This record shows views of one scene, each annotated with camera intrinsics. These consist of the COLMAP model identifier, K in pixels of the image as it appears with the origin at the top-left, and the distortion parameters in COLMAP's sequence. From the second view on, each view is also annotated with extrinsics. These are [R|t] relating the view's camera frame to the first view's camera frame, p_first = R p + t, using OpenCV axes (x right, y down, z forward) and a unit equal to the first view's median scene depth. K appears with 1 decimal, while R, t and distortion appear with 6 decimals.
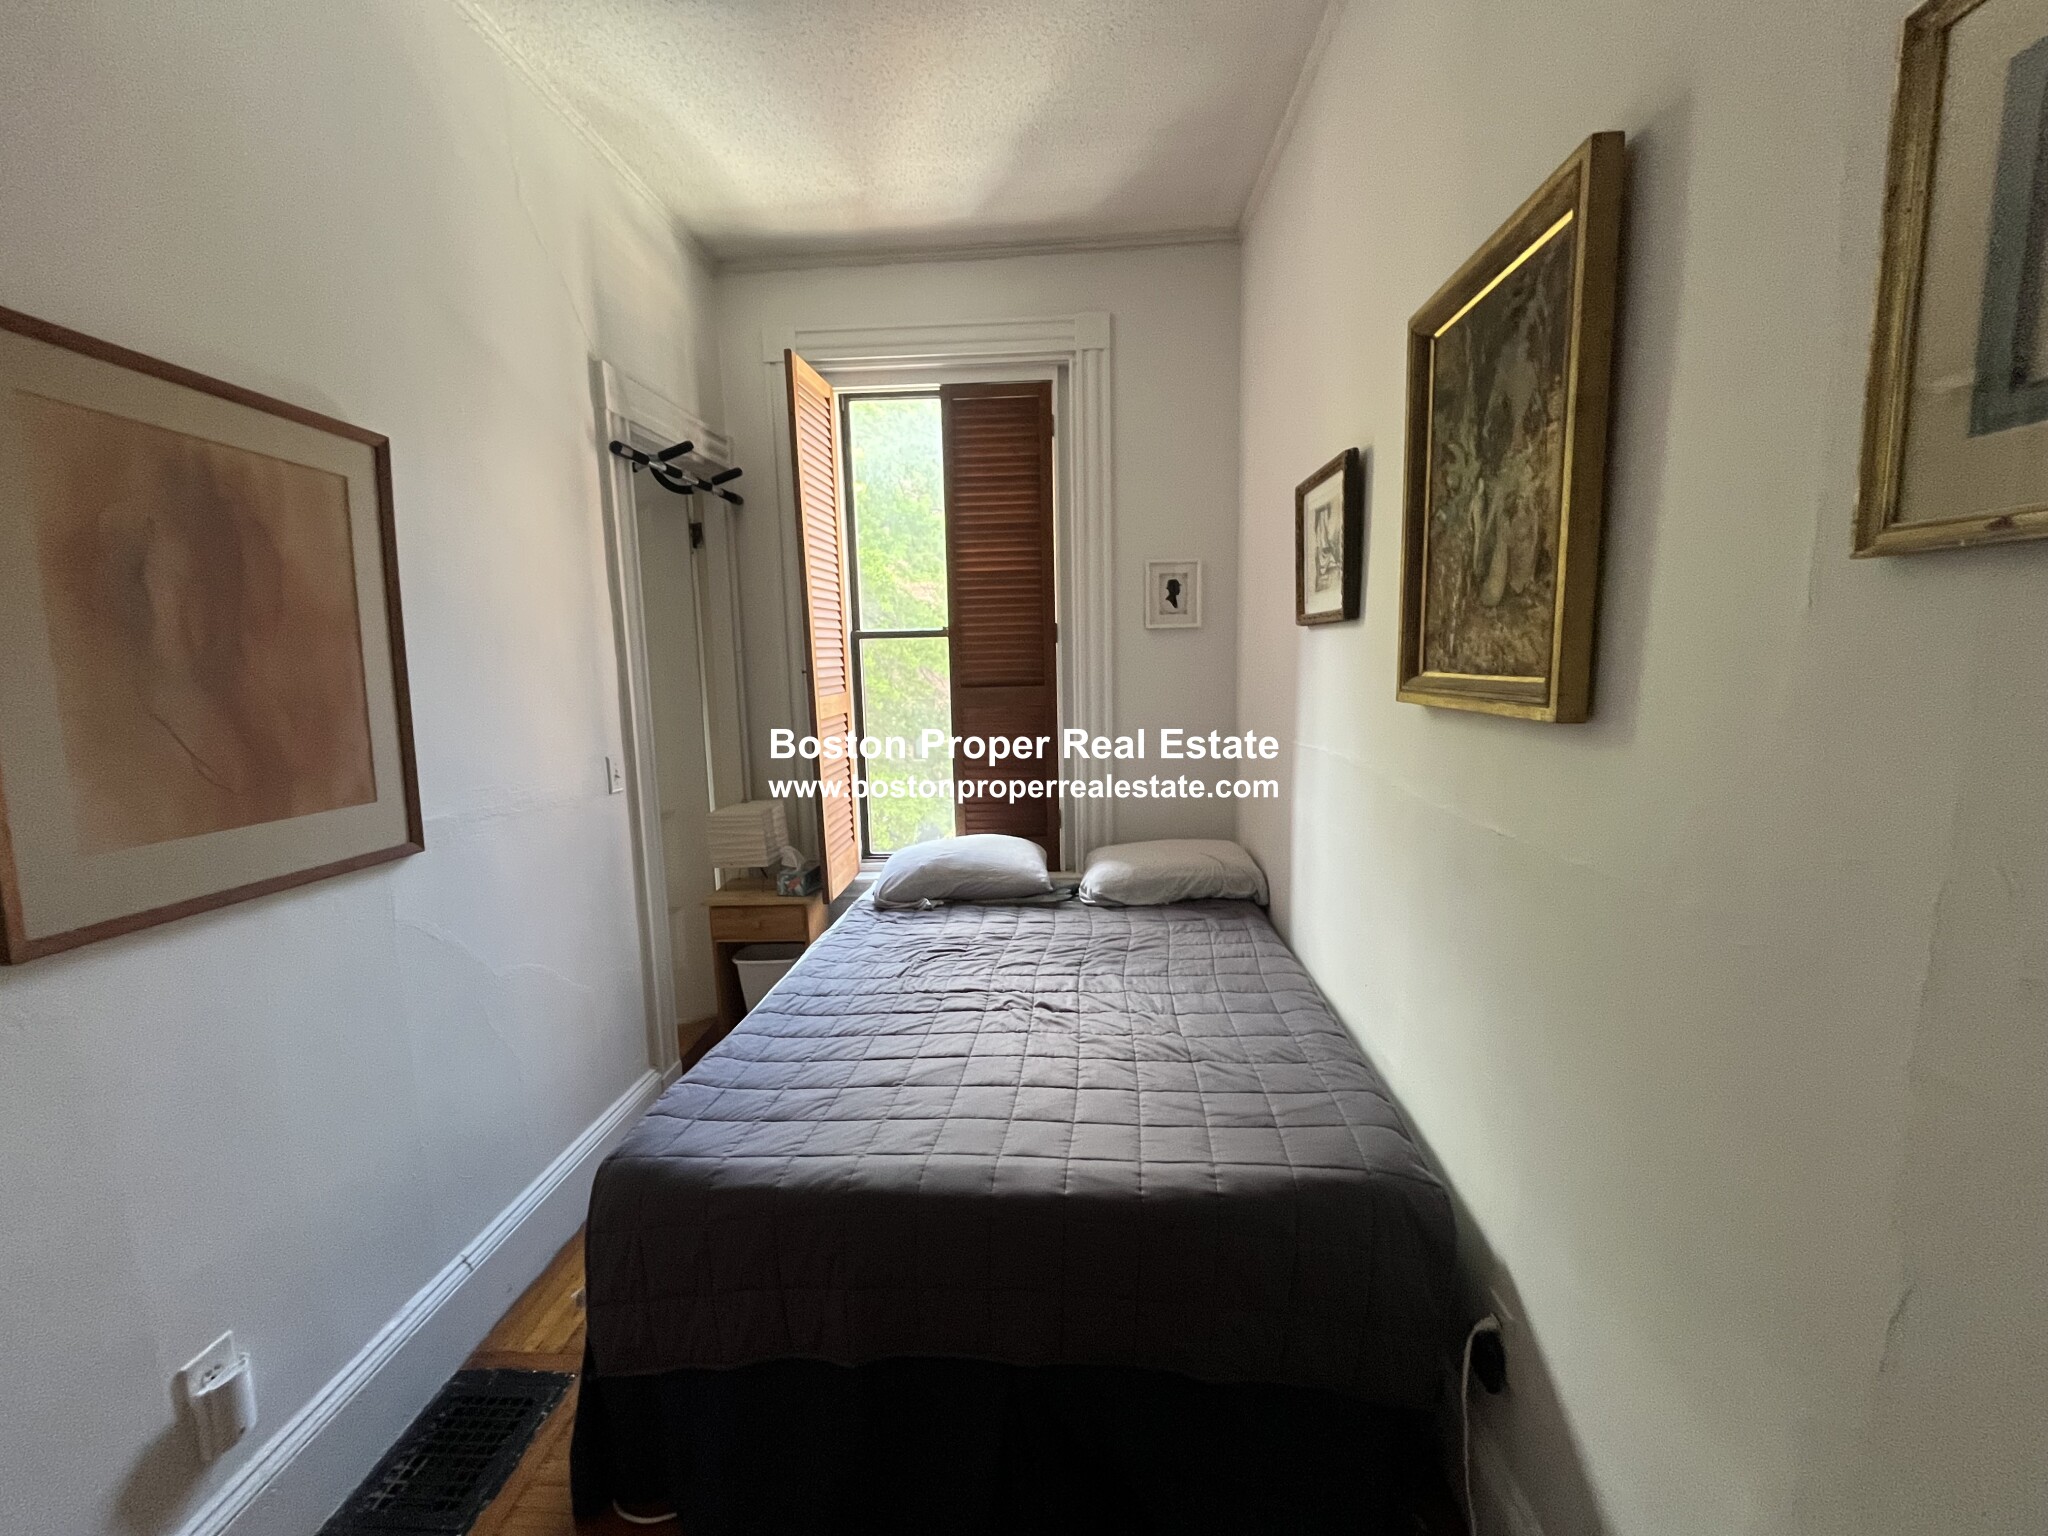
lens RADIAL K [[823.9, 0, 1024.0], [0, 823.9, 768.0], [0, 0, 1]] dist [-0.003856, -0.000474]
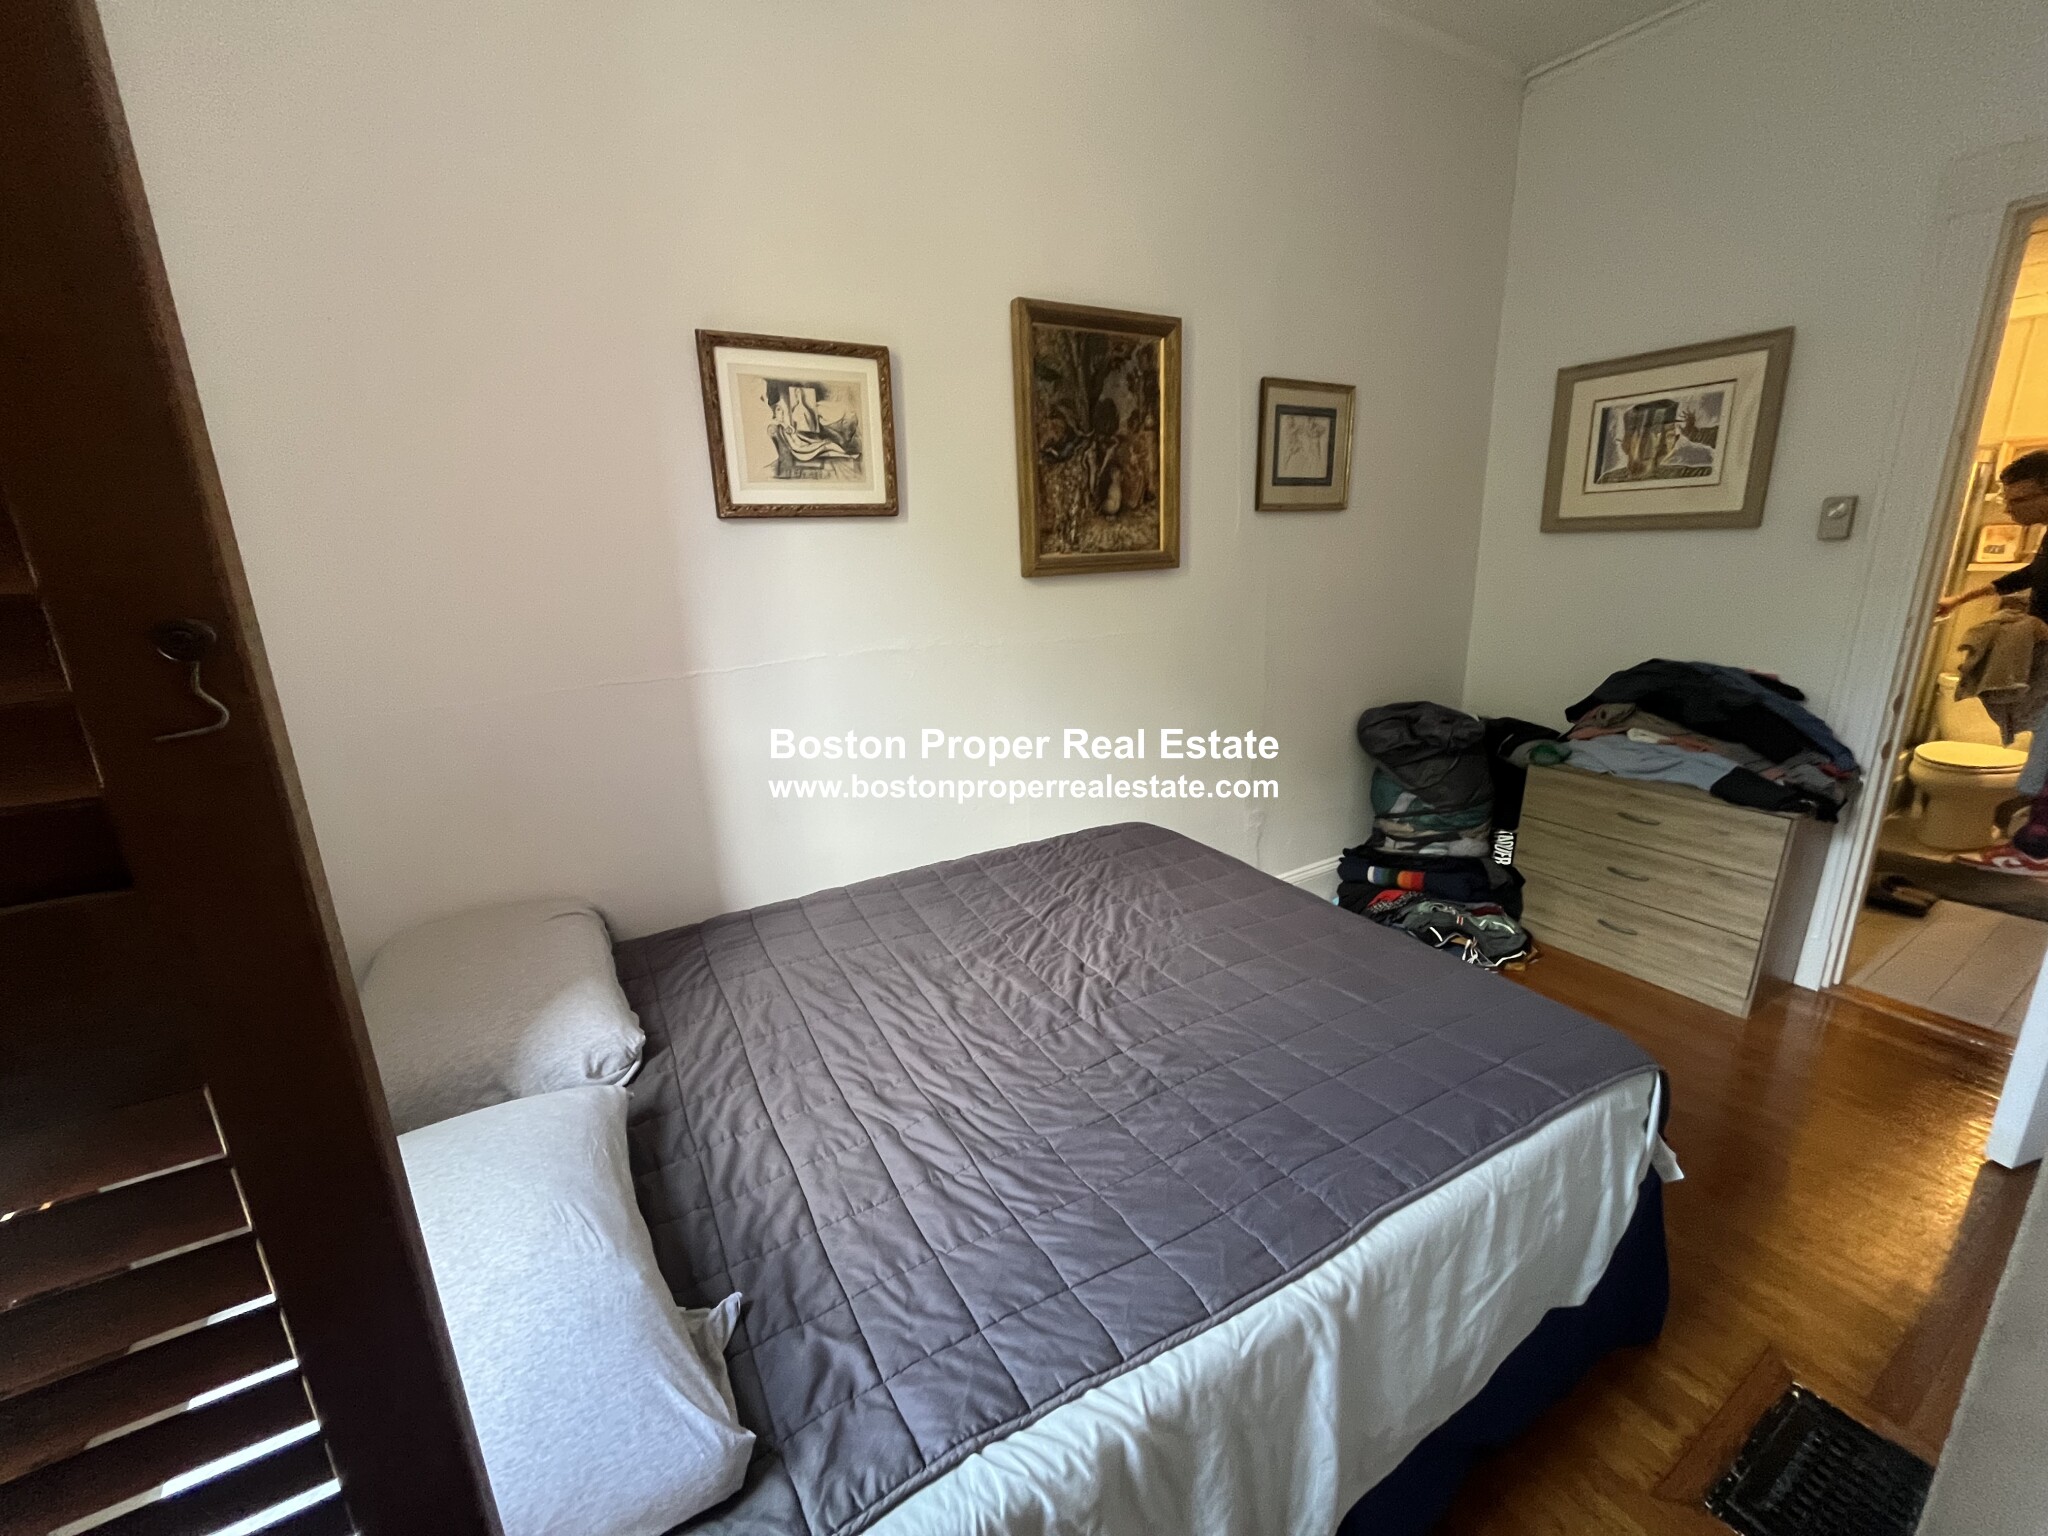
lens RADIAL K [[823.9, 0, 1024.0], [0, 823.9, 768.0], [0, 0, 1]] dist [-0.003856, -0.000474]
pose [[-0.541991, -0.172973, 0.822390, -1.055074], [0.162405, 0.938583, 0.304444, -0.279673], [-0.824542, 0.298566, -0.480612, 2.428879]]
